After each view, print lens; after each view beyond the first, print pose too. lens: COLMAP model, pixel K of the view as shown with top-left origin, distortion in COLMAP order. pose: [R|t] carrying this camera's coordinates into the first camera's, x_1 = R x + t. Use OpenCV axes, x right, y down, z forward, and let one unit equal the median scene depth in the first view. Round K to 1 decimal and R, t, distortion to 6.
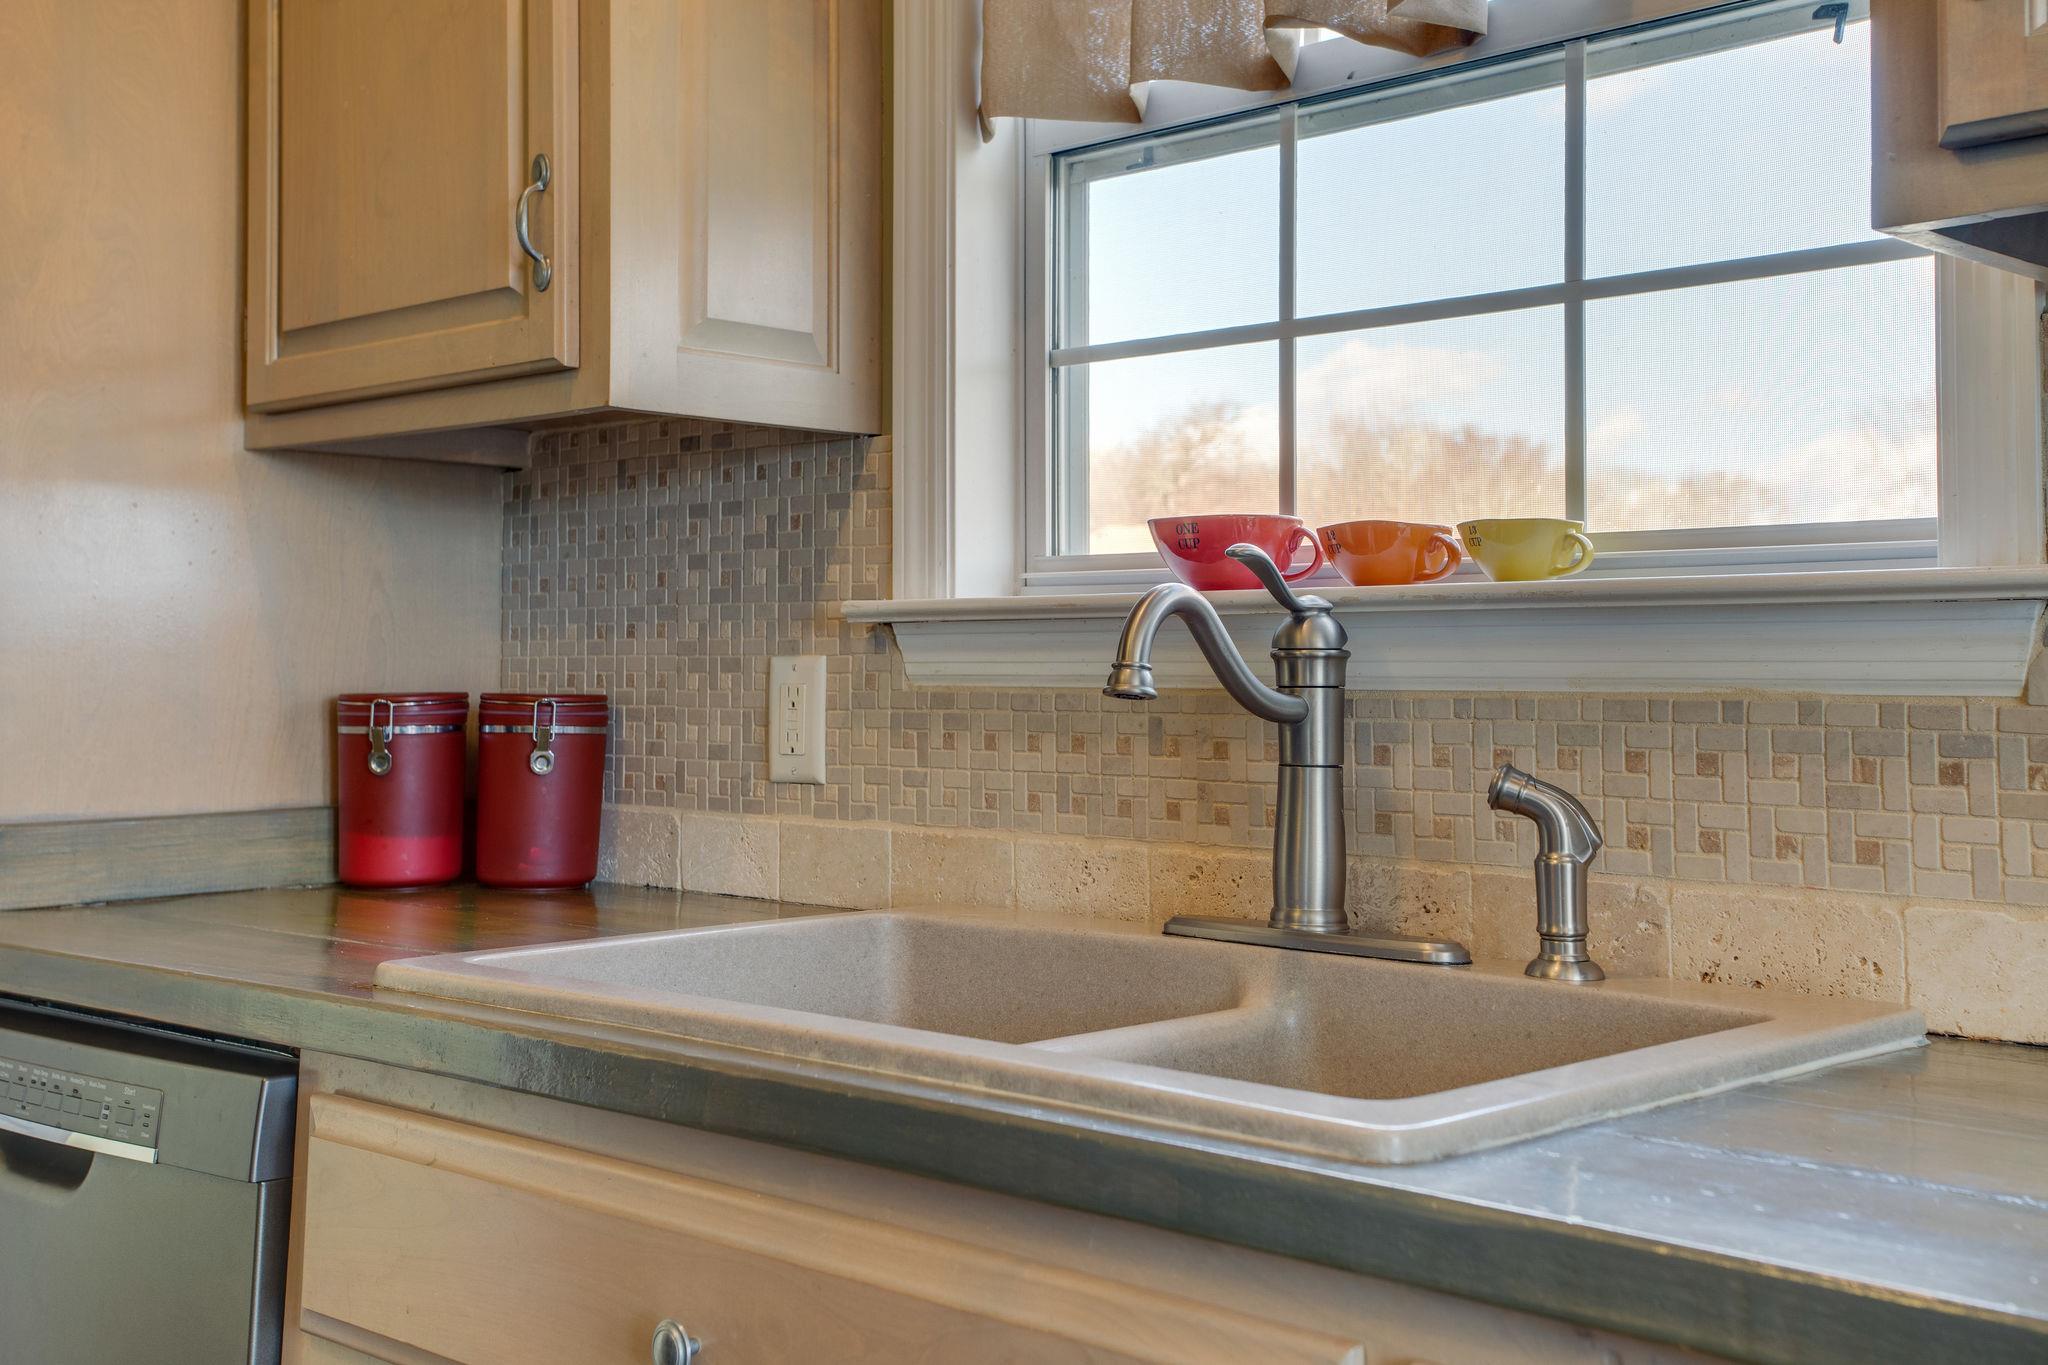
lens RADIAL K [[1039.4, 0, 1018.6], [0, 1039.4, 669.5], [0, 0, 1]] dist [0.030970, 0.000353]
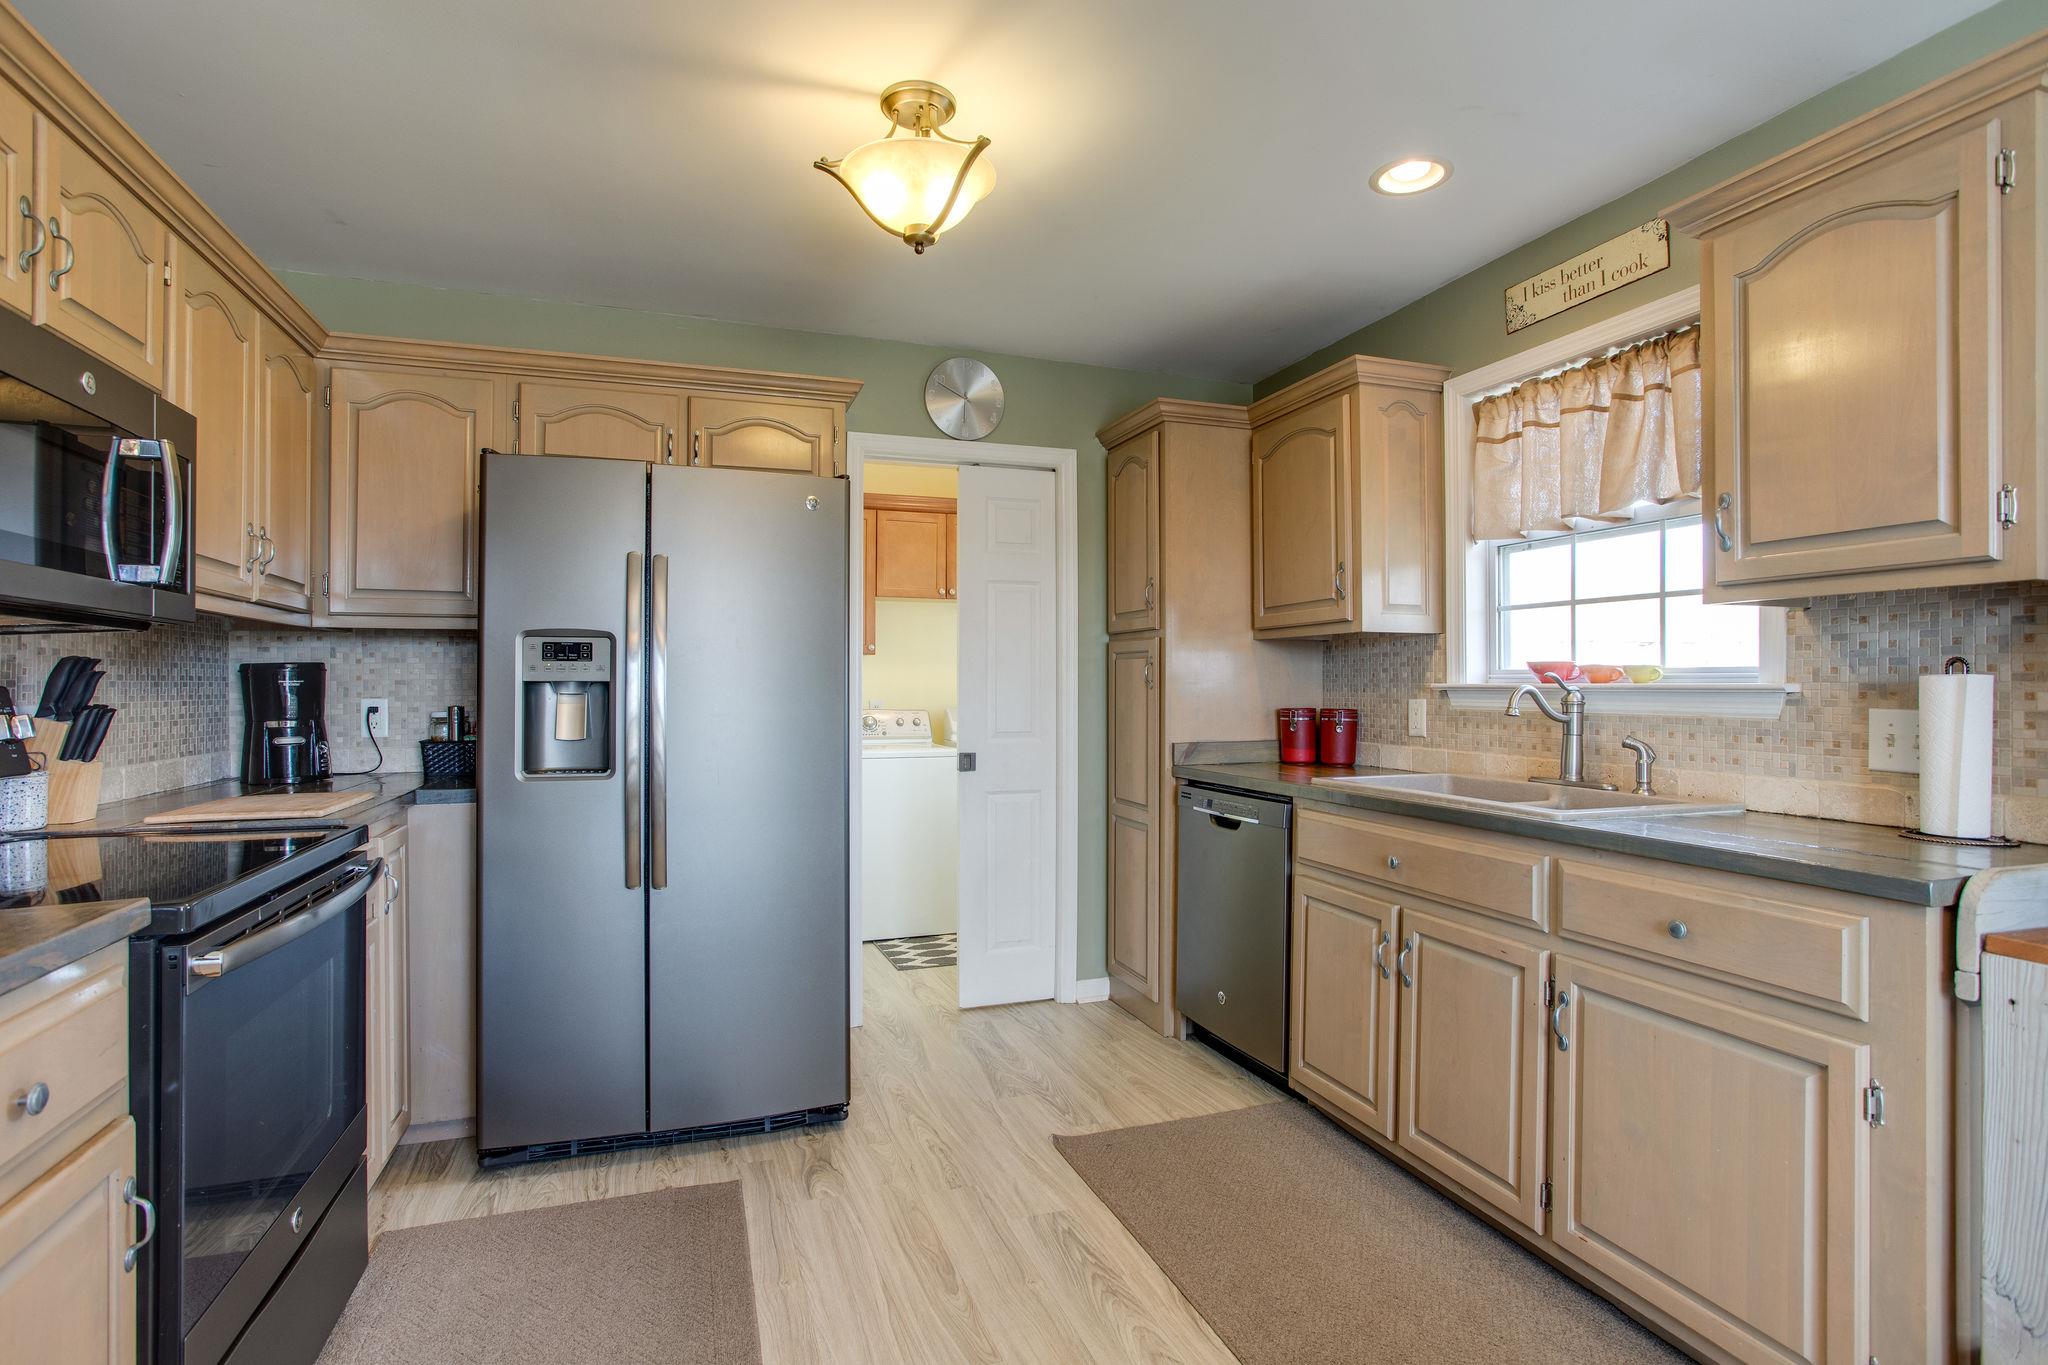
lens RADIAL K [[1031.8, 0, 1015.3], [0, 1031.8, 691.7], [0, 0, 1]] dist [-0.001093, 0.000641]
pose [[0.850029, -0.000440, -0.526736, 0.463355], [0.031407, 0.998263, 0.049850, -0.256822], [0.525799, -0.058917, 0.848566, -2.641504]]
